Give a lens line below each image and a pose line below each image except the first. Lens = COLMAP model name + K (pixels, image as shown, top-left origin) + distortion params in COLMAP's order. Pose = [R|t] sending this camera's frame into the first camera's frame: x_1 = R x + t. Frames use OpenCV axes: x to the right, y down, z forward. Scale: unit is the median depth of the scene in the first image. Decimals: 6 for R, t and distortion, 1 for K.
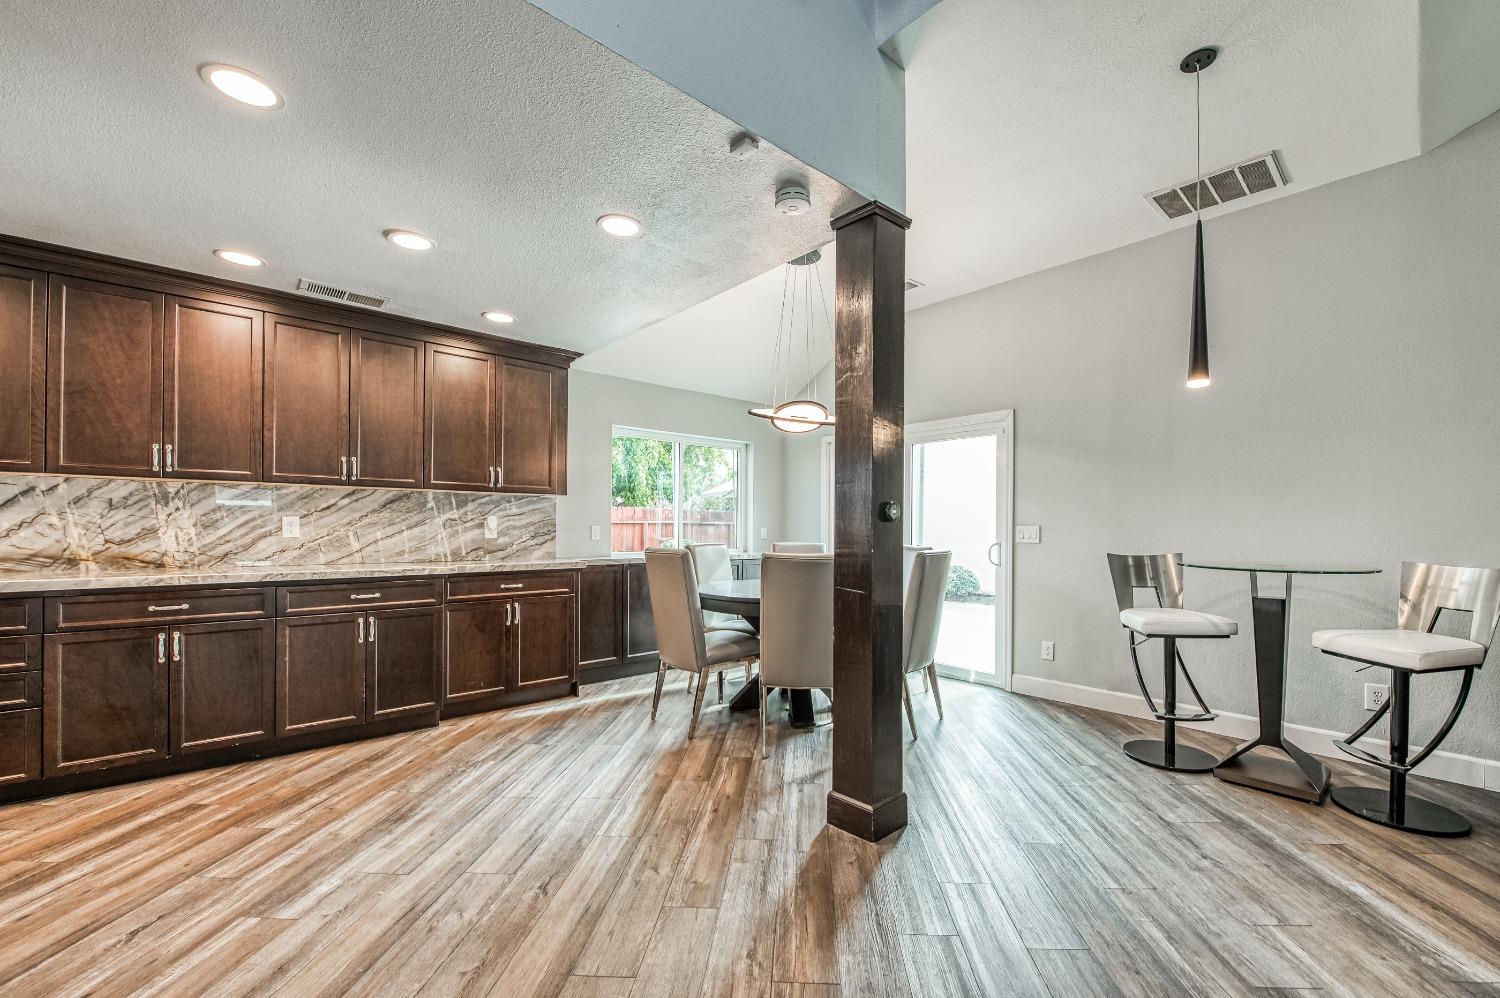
lens RADIAL K [[597.7, 0, 764.1], [0, 597.7, 522.6], [0, 0, 1]] dist [-0.013874, -0.002407]
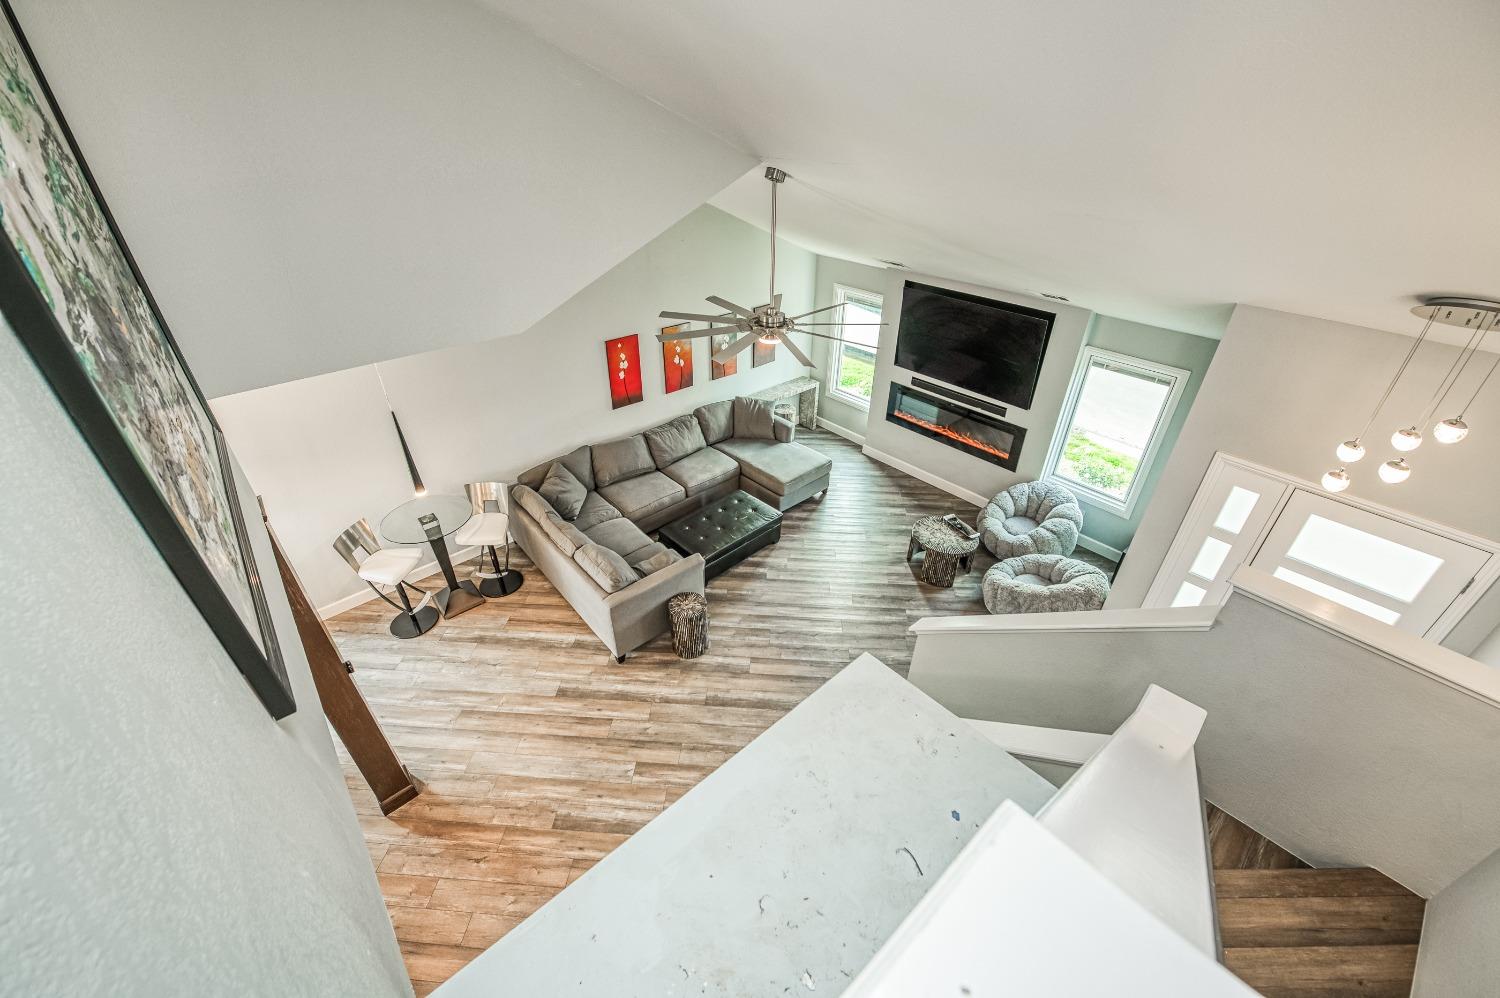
lens RADIAL K [[597.7, 0, 750.3], [0, 597.7, 503.7], [0, 0, 1]] dist [-0.013874, -0.002407]
pose [[0.016214, -0.561289, 0.827461, -0.591040], [-0.012080, 0.827400, 0.561484, -0.911770], [-0.999796, -0.019100, 0.006635, -0.034020]]
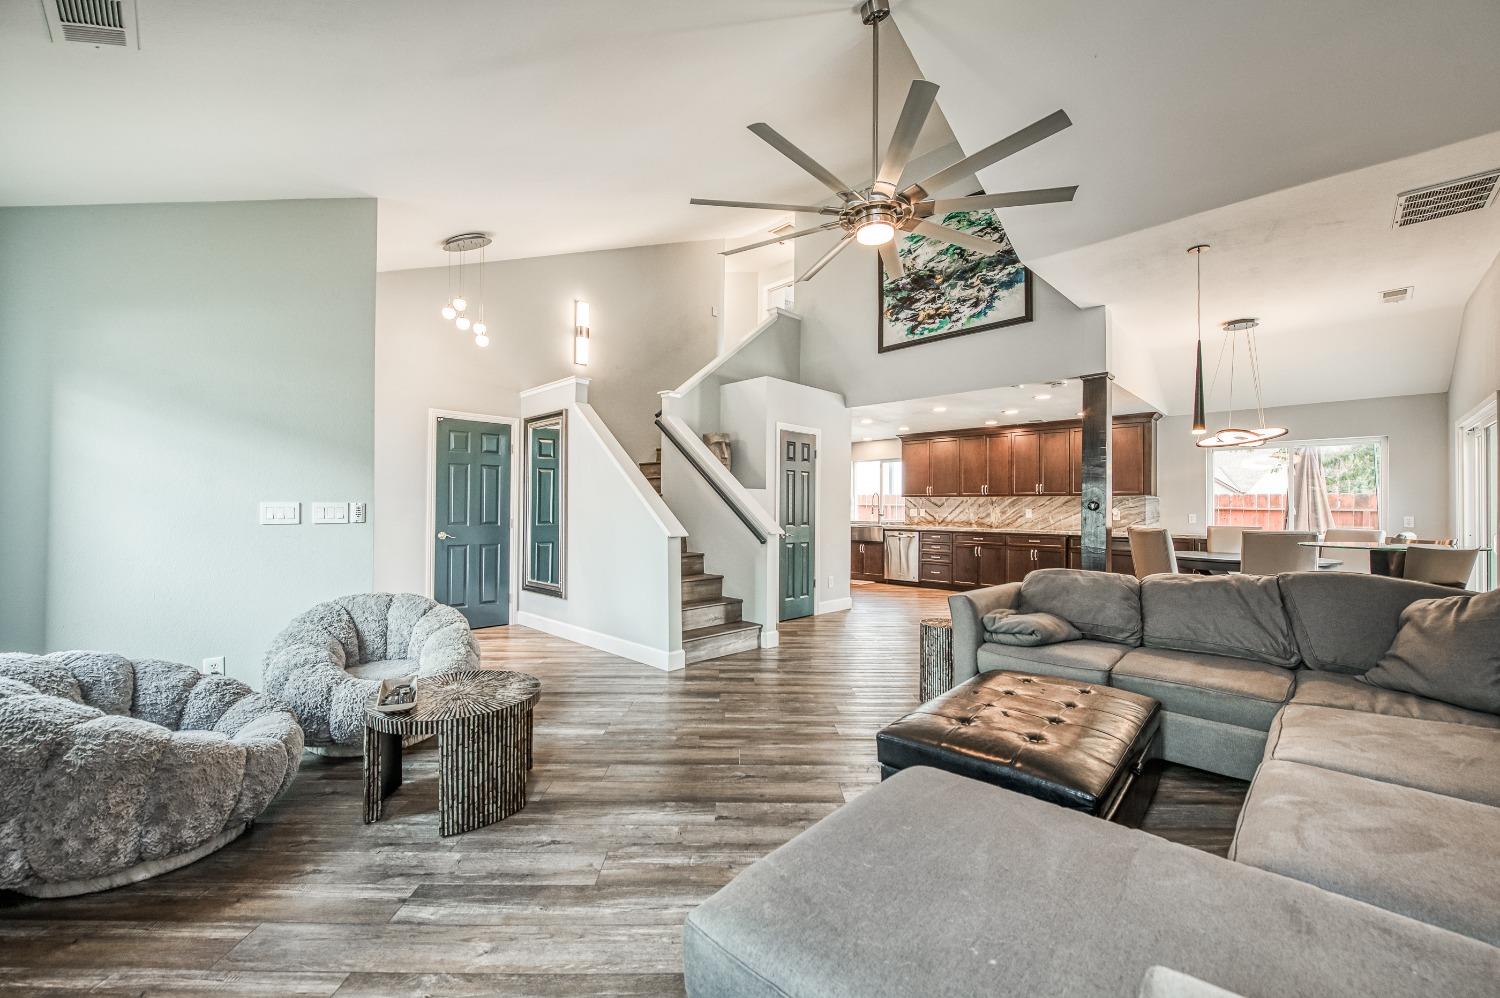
lens RADIAL K [[597.7, 0, 738.4], [0, 597.7, 498.9], [0, 0, 1]] dist [-0.013874, -0.002407]
pose [[0.030913, -0.019983, -0.999322, 1.818513], [-0.000033, 0.999800, -0.019994, -0.004017], [0.999522, 0.000651, 0.030906, -0.318377]]
